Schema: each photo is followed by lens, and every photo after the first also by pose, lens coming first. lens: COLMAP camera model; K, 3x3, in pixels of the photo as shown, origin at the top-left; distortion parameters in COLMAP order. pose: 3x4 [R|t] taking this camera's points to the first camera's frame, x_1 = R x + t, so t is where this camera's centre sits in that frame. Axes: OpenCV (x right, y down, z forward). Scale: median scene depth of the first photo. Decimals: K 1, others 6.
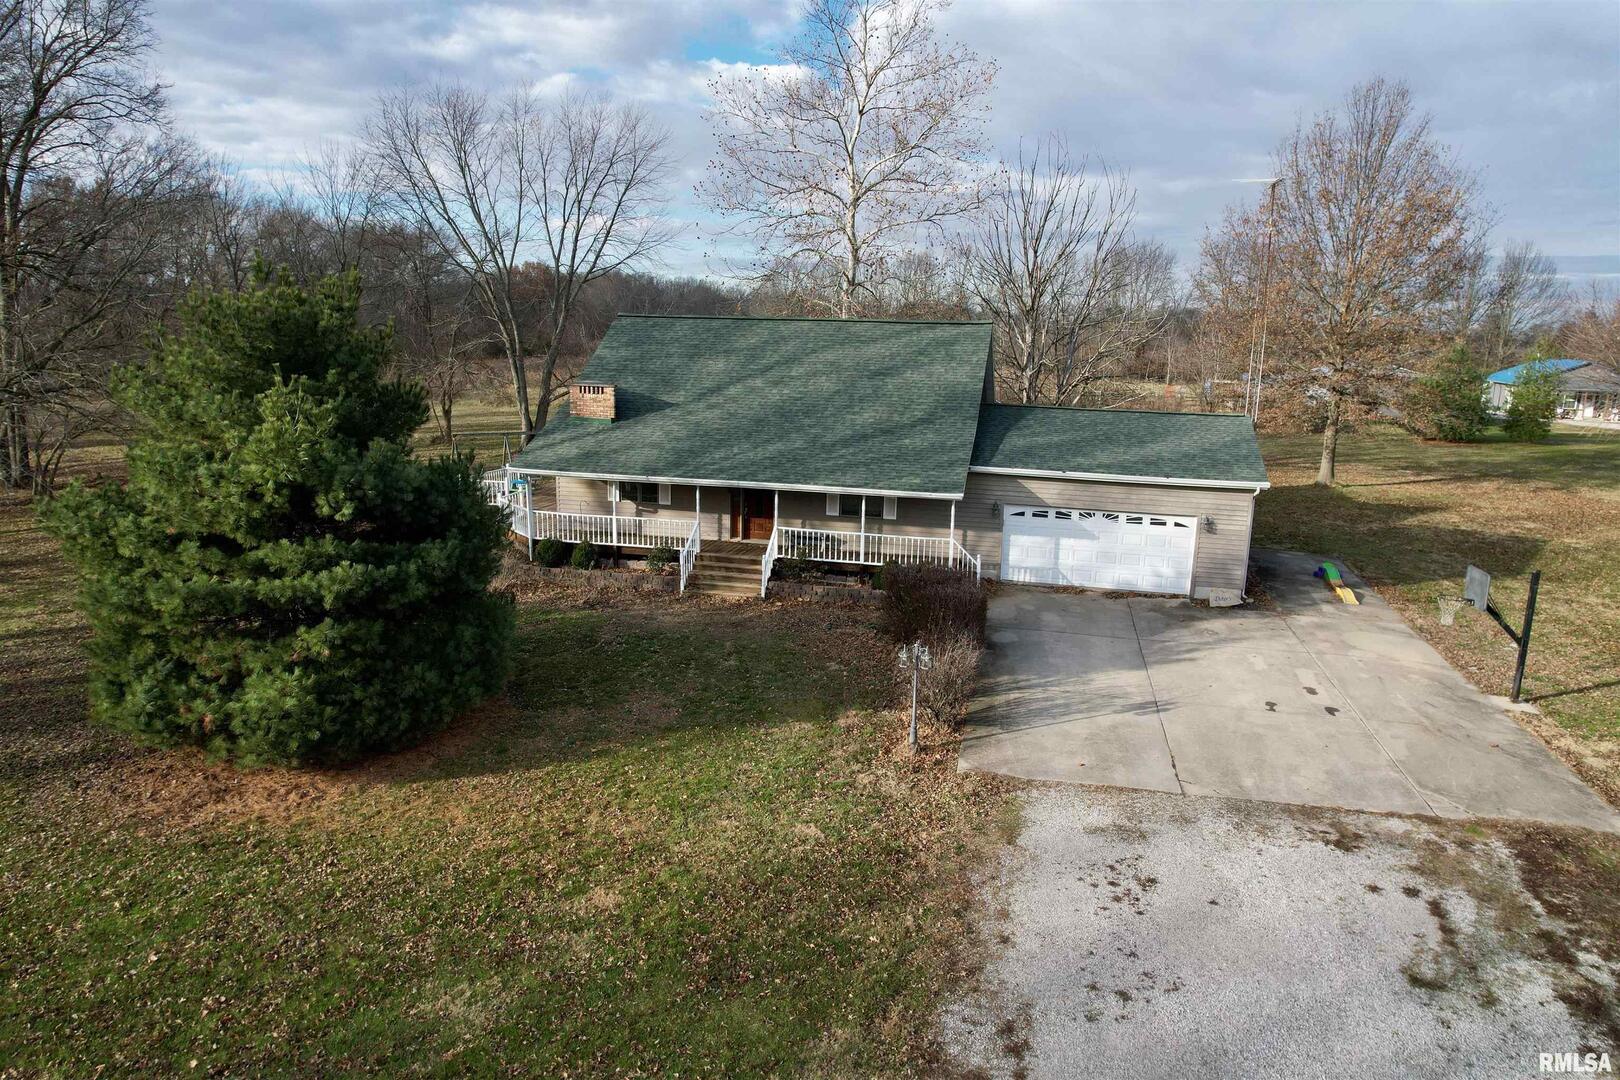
lens RADIAL K [[1030.6, 0, 810.0], [0, 1030.6, 540.0], [0, 0, 1]] dist [-0.053821, 0.015995]
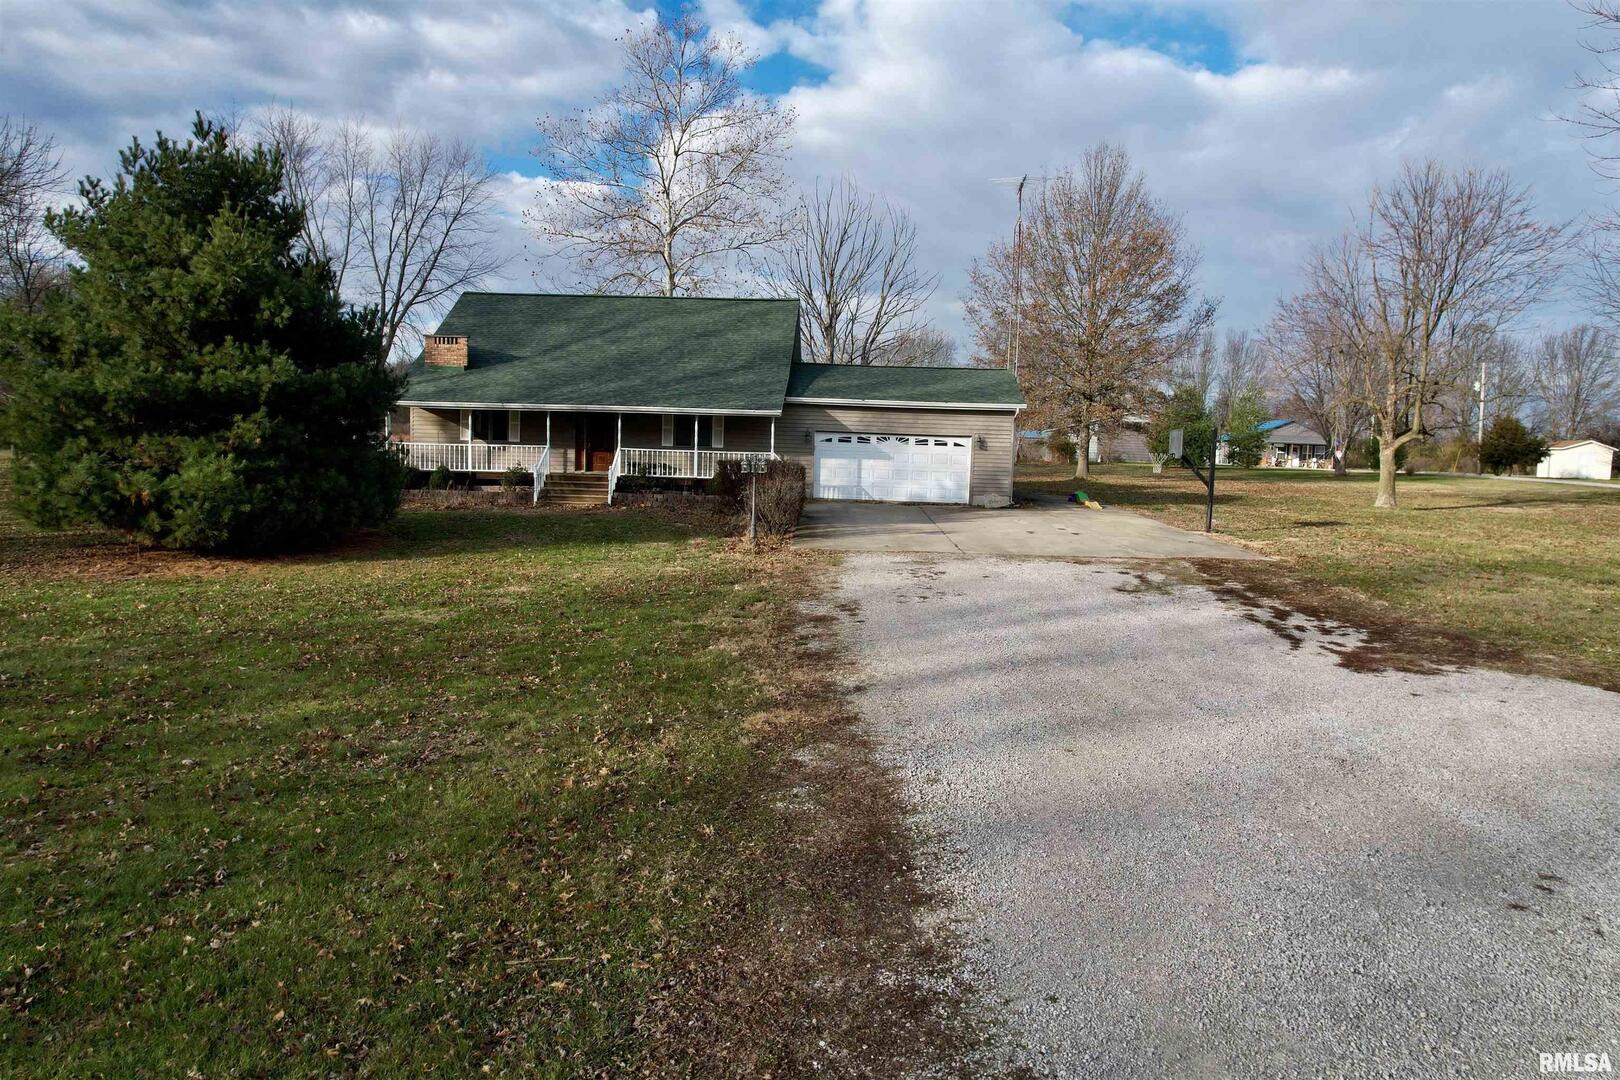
lens RADIAL K [[1030.6, 0, 810.0], [0, 1030.6, 540.0], [0, 0, 1]] dist [-0.053821, 0.015995]
pose [[0.981411, -0.010593, 0.191626, -0.044479], [0.030129, 0.994599, -0.099323, 0.206375], [-0.189539, 0.103250, 0.976429, -0.141357]]
